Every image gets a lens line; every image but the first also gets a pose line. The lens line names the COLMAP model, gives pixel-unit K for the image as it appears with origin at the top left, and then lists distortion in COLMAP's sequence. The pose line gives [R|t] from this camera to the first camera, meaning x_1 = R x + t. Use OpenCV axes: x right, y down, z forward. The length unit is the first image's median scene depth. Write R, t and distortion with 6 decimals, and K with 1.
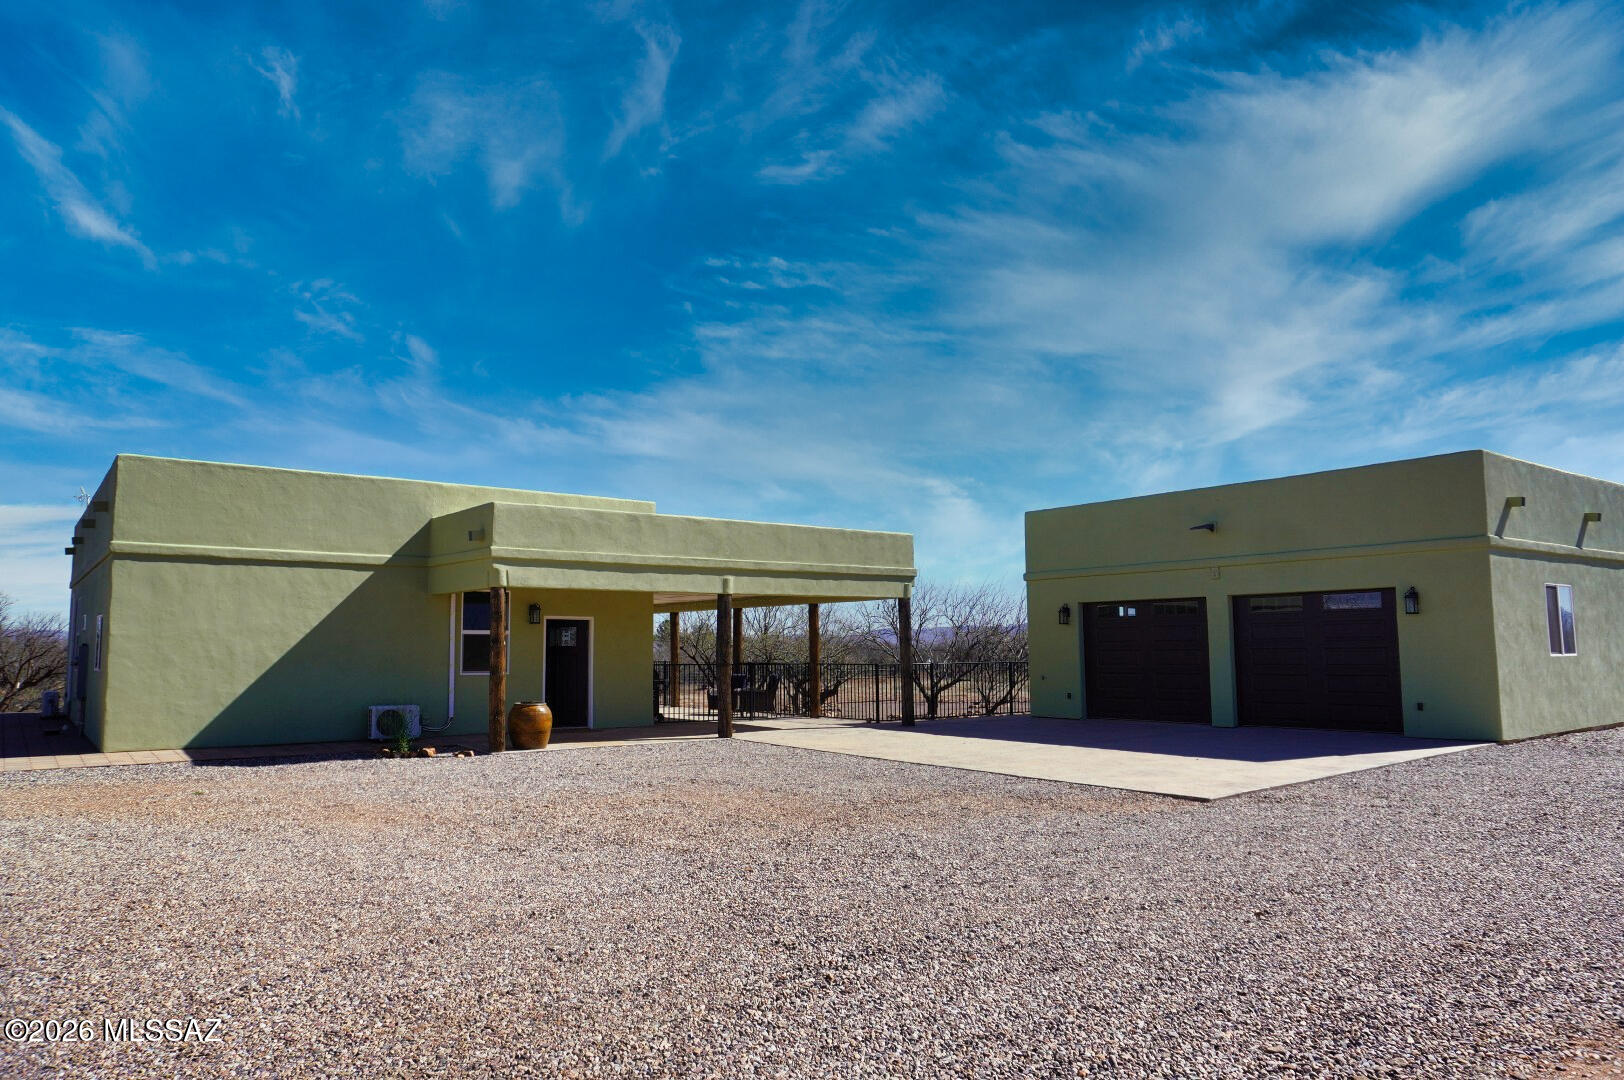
lens RADIAL K [[1094.6, 0, 812.0], [0, 1094.6, 540.0], [0, 0, 1]] dist [-0.045716, 0.032873]
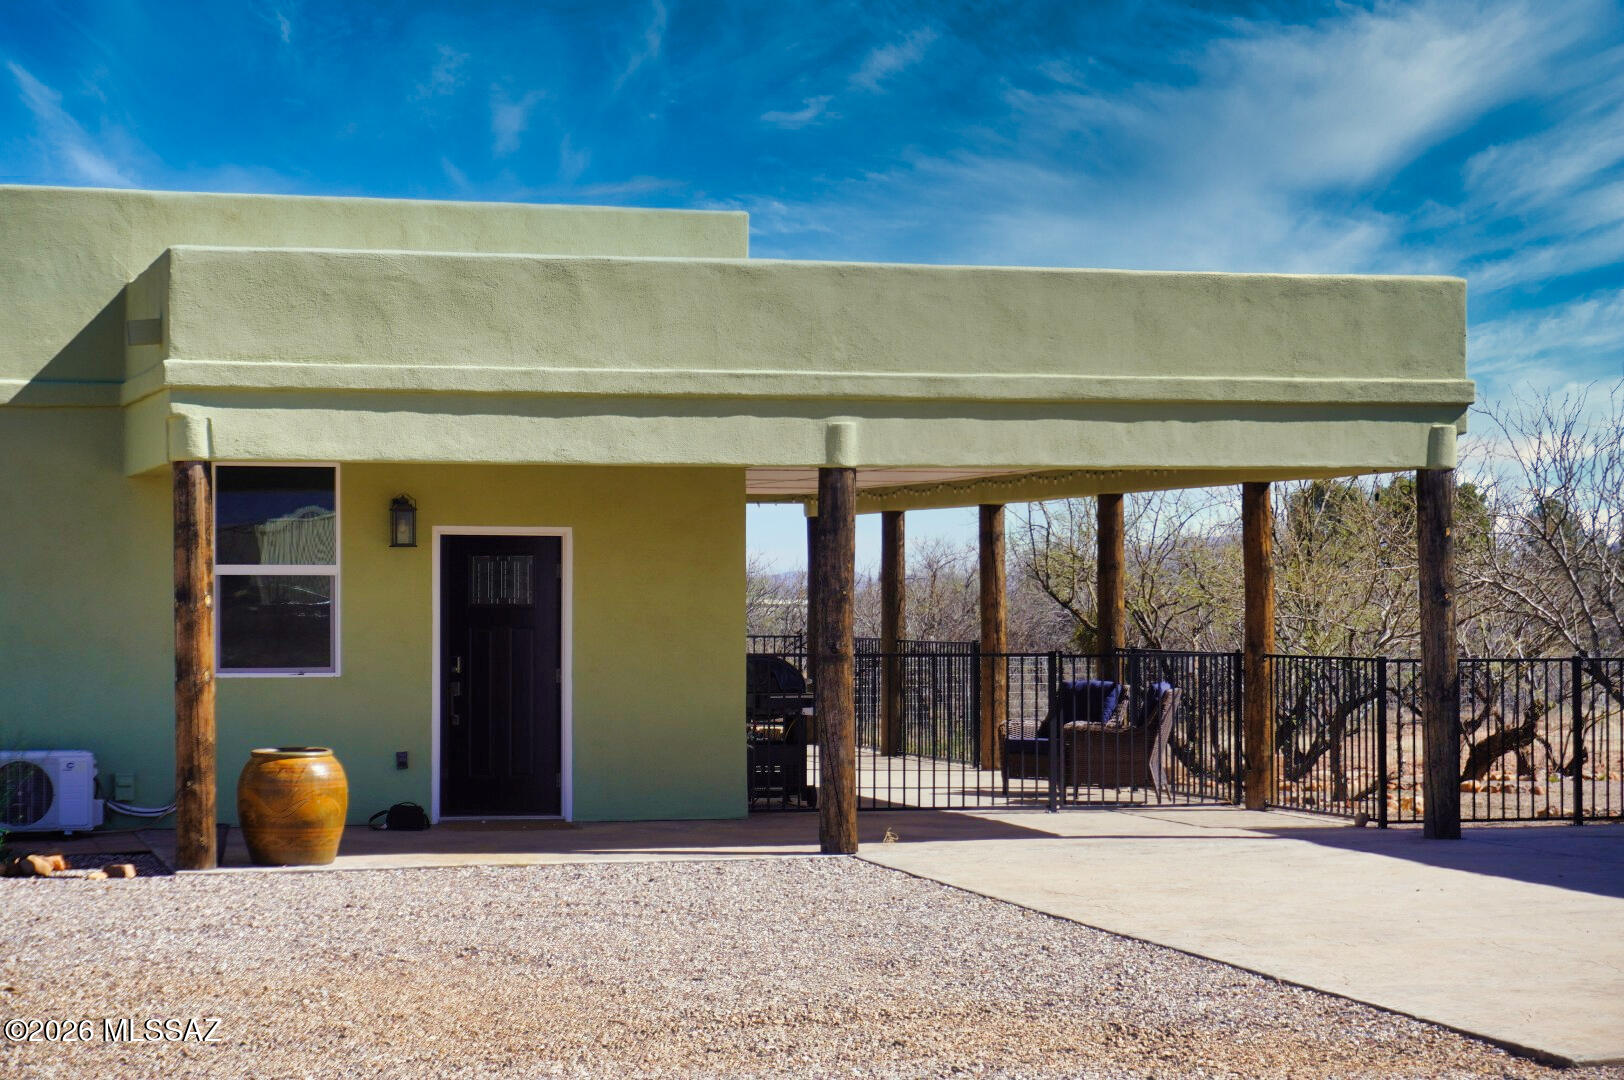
lens RADIAL K [[3453.8, 0, 812.0], [0, 3453.8, 540.0], [0, 0, 1]] dist [-0.045539, -0.057331]
pose [[0.933424, -0.000257, -0.358776, 0.332206], [0.030947, 0.996330, 0.079801, -0.019120], [0.357438, -0.085591, 0.930006, -0.082729]]
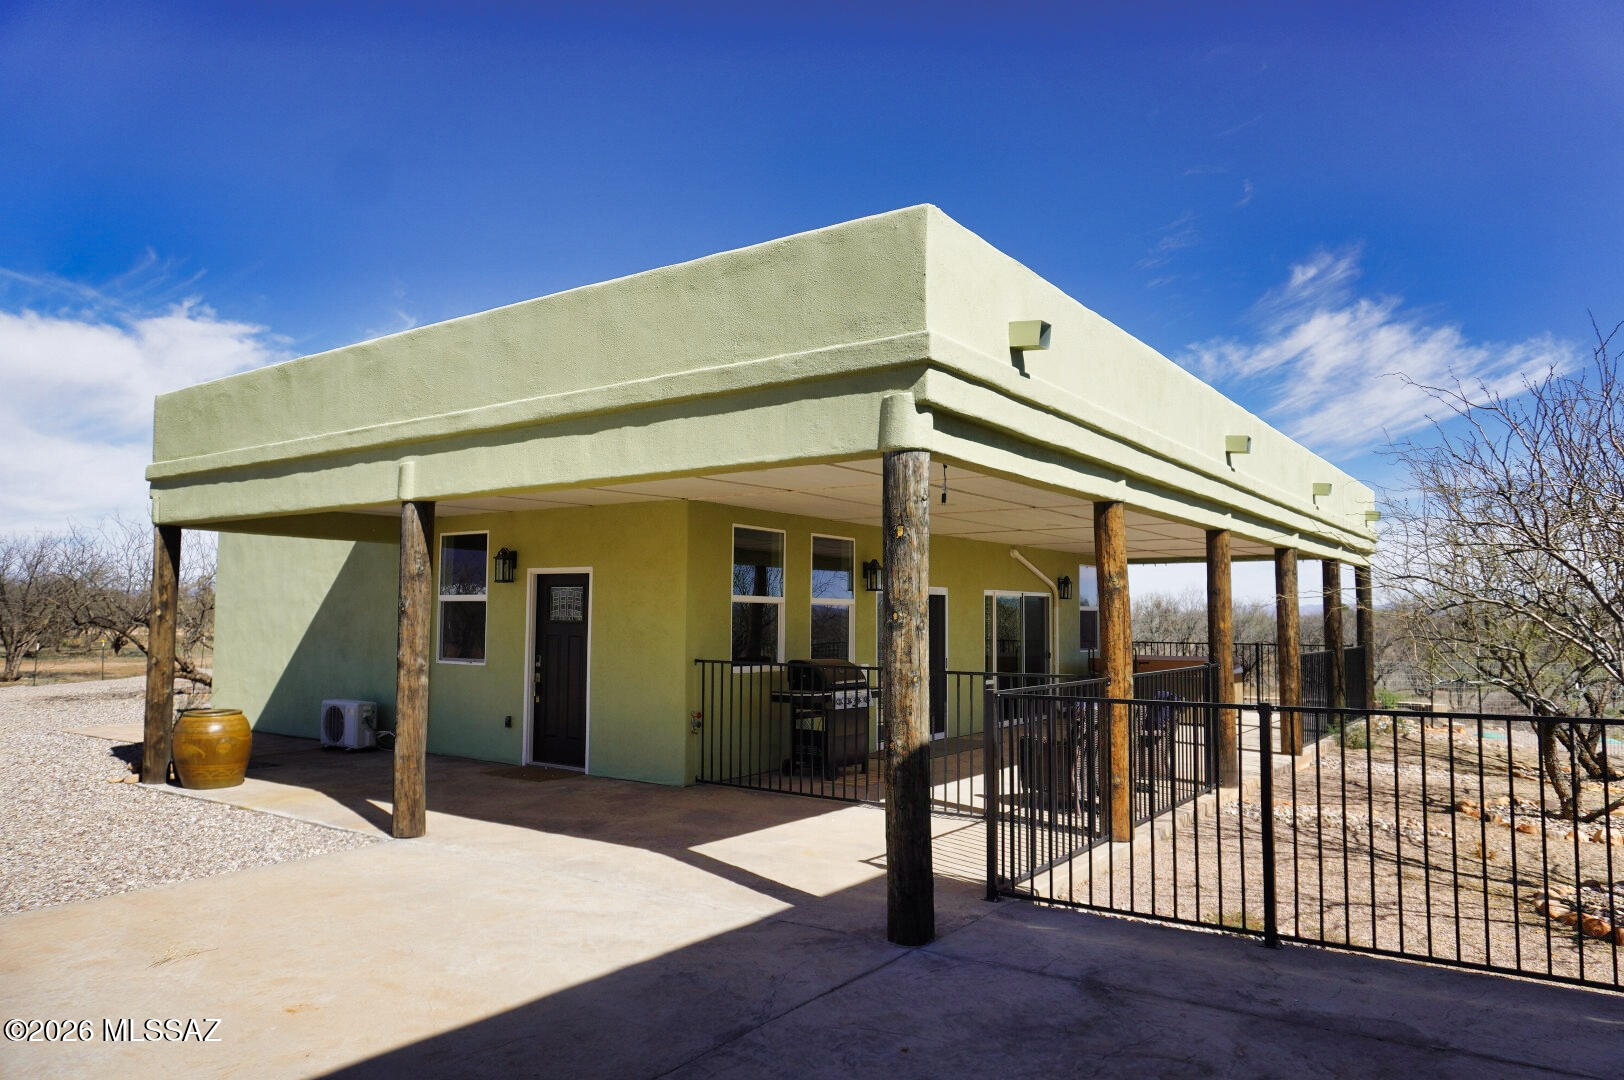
lens RADIAL K [[1094.6, 0, 812.0], [0, 1094.6, 540.0], [0, 0, 1]] dist [-0.045716, 0.032873]
pose [[0.304584, -0.062617, -0.950425, 0.380632], [0.084438, 0.995683, -0.038539, 0.095688], [0.948735, -0.068513, 0.308556, 1.027942]]
